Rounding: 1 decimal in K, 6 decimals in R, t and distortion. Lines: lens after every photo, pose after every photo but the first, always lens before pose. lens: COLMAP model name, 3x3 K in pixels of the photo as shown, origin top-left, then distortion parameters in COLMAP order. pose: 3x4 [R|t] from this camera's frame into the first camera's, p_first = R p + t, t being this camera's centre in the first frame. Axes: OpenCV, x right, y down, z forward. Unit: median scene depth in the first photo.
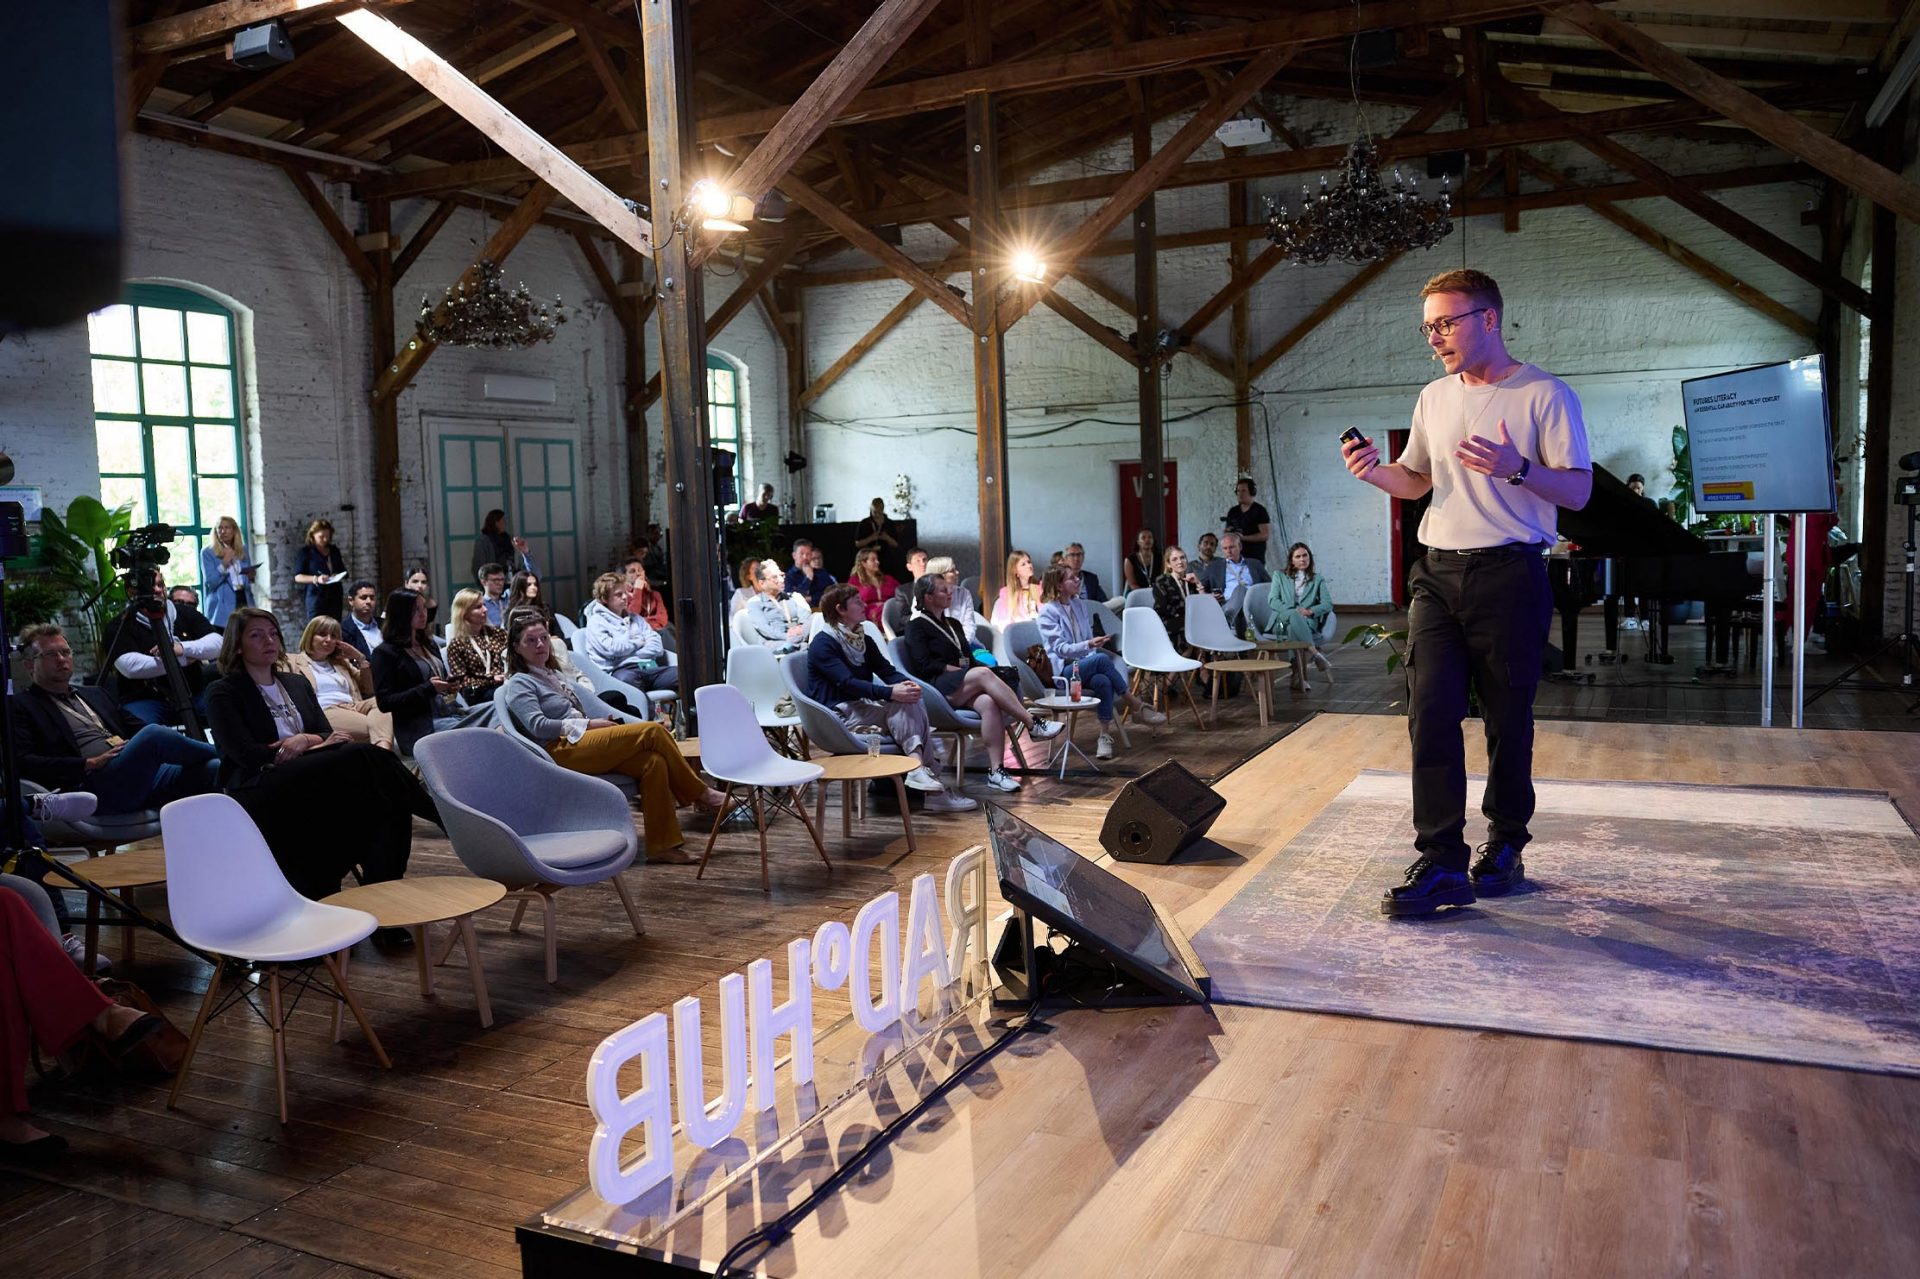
lens RADIAL K [[1467.8, 0, 965.5], [0, 1467.8, 635.4], [0, 0, 1]] dist [-0.036981, 0.028988]
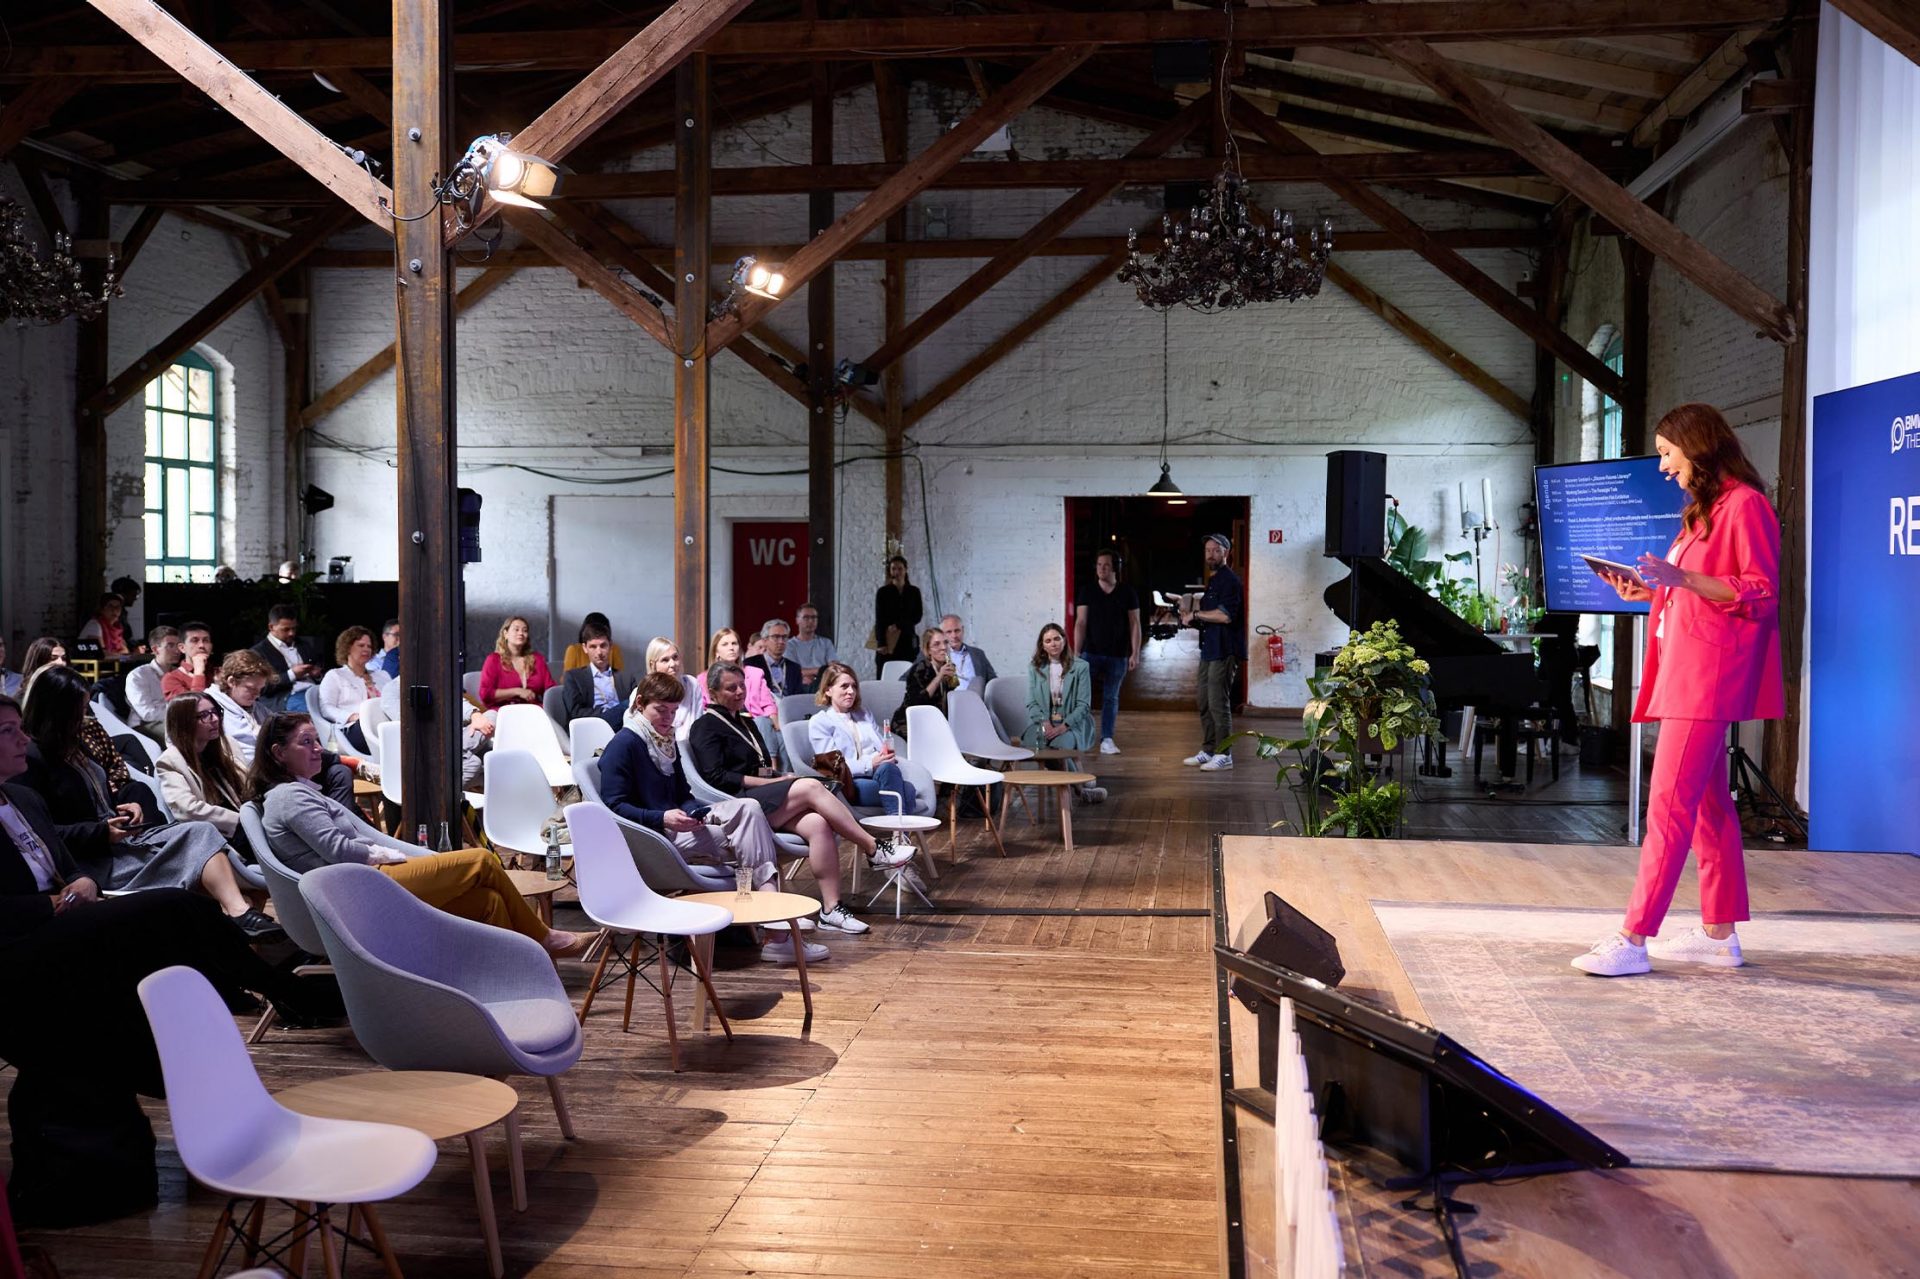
lens RADIAL K [[1855.0, 0, 962.9], [0, 1855.0, 635.1], [0, 0, 1]] dist [0.020166, 0.000000]
pose [[0.951950, 0.027557, 0.305011, -0.209979], [-0.010921, 0.998365, -0.056116, -0.000470], [-0.306059, 0.050088, 0.950694, 0.013233]]
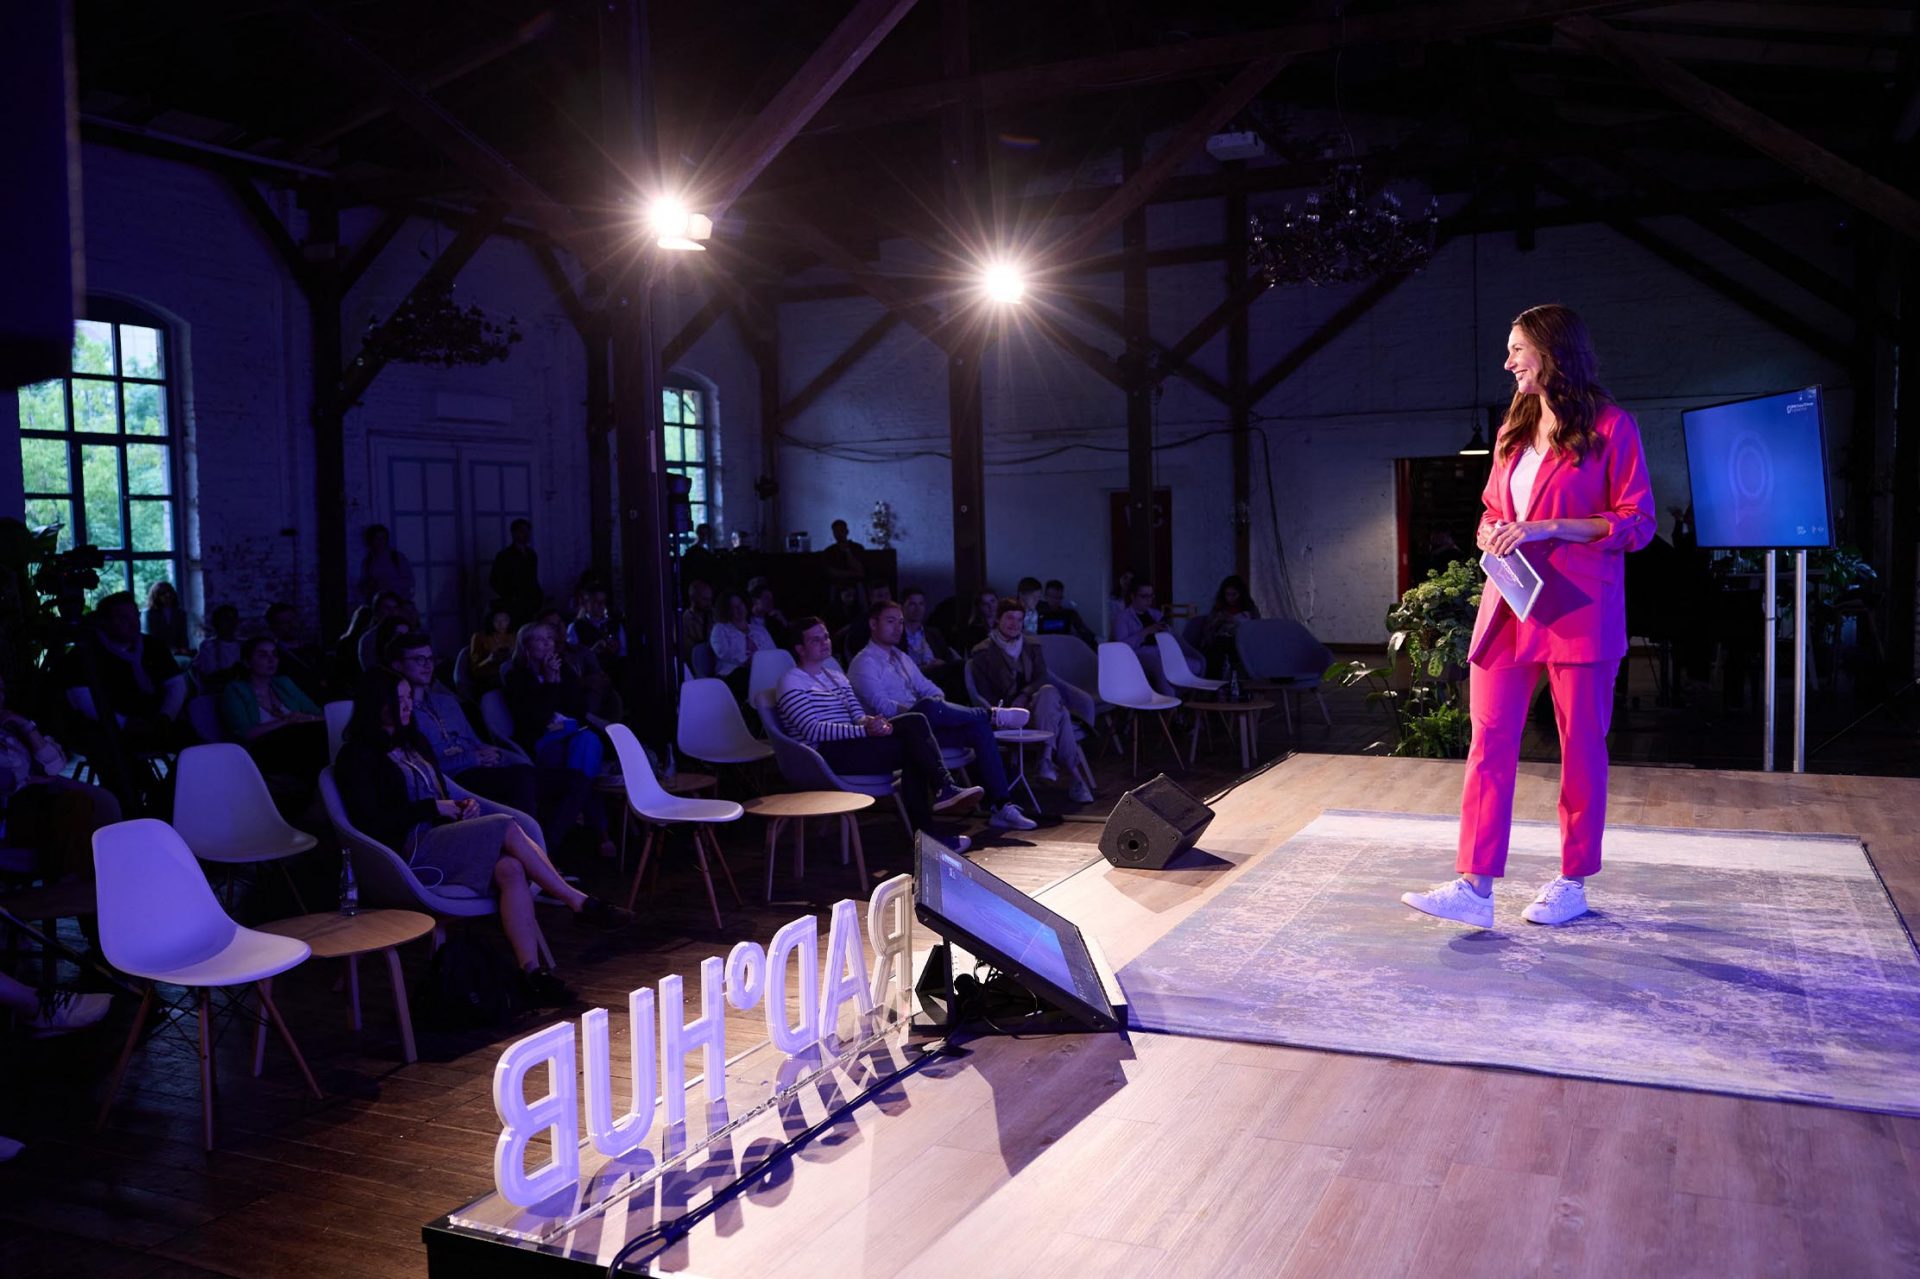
lens RADIAL K [[1577.2, 0, 958.5], [0, 1577.2, 647.5], [0, 0, 1]] dist [-0.016456, 0.032436]
pose [[0.999969, 0.007823, 0.000557, 0.018210], [-0.007812, 0.999822, -0.017194, 0.002773], [-0.000691, 0.017189, 0.999852, -0.033498]]
